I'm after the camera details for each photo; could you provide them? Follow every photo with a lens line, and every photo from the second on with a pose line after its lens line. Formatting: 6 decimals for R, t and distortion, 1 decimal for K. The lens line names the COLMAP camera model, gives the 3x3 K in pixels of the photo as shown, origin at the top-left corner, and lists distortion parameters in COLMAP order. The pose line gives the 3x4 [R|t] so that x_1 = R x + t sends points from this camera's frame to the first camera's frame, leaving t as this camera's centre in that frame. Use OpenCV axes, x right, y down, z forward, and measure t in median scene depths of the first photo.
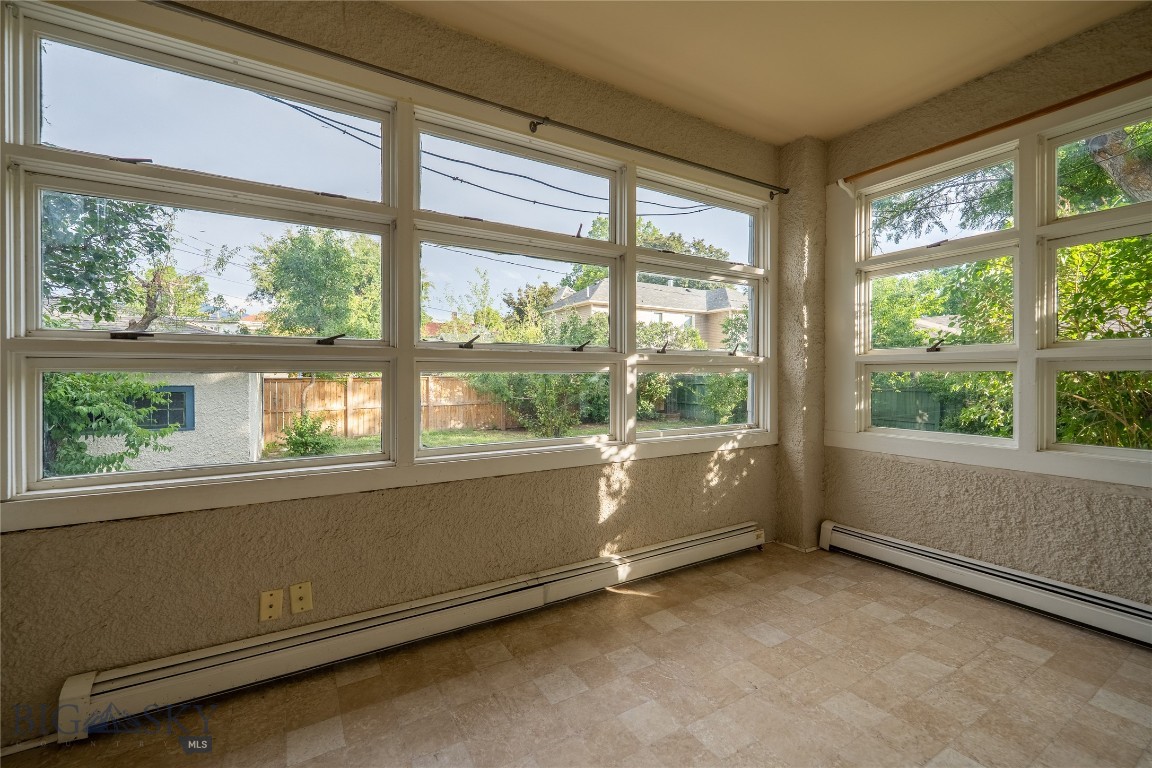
lens RADIAL K [[472.1, 0, 582.0], [0, 472.1, 374.2], [0, 0, 1]] dist [0.000554, -0.000607]
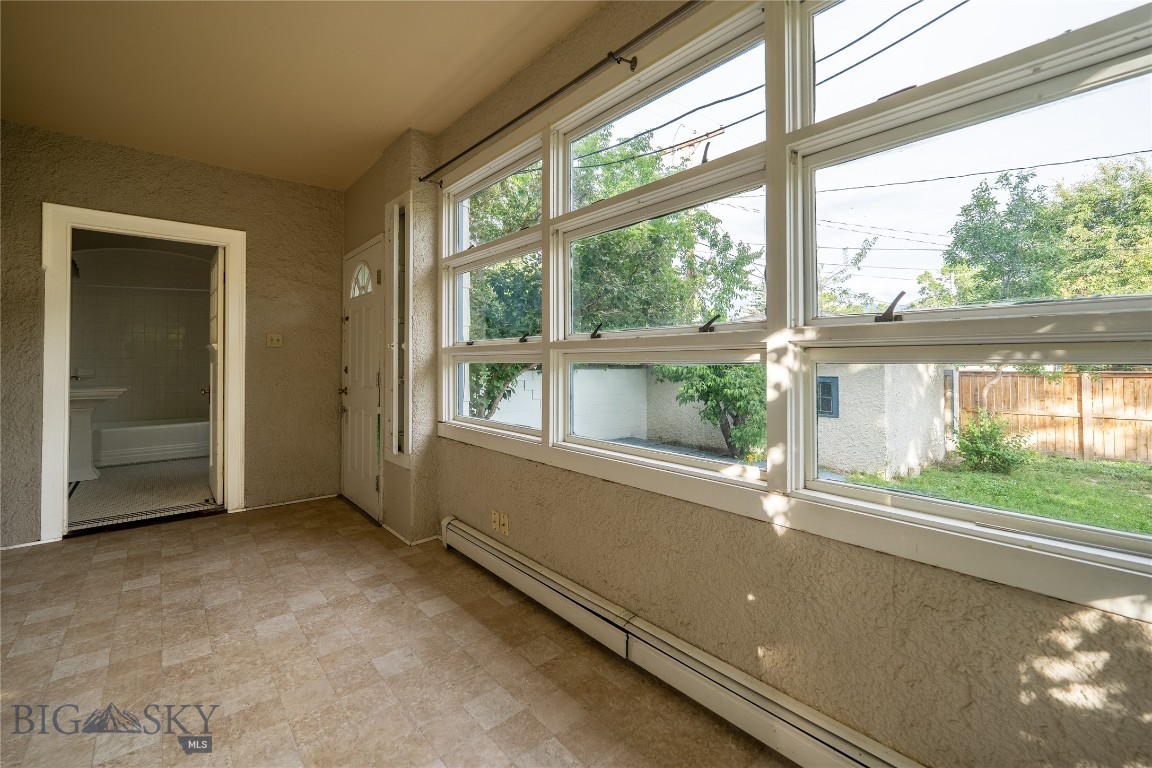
lens RADIAL K [[472.1, 0, 535.5], [0, 472.1, 355.8], [0, 0, 1]] dist [0.000554, -0.000607]
pose [[0.166601, -0.018342, -0.985854, 0.592910], [-0.003085, 0.999812, -0.019123, -0.000596], [0.986020, 0.006228, 0.166513, 0.625106]]
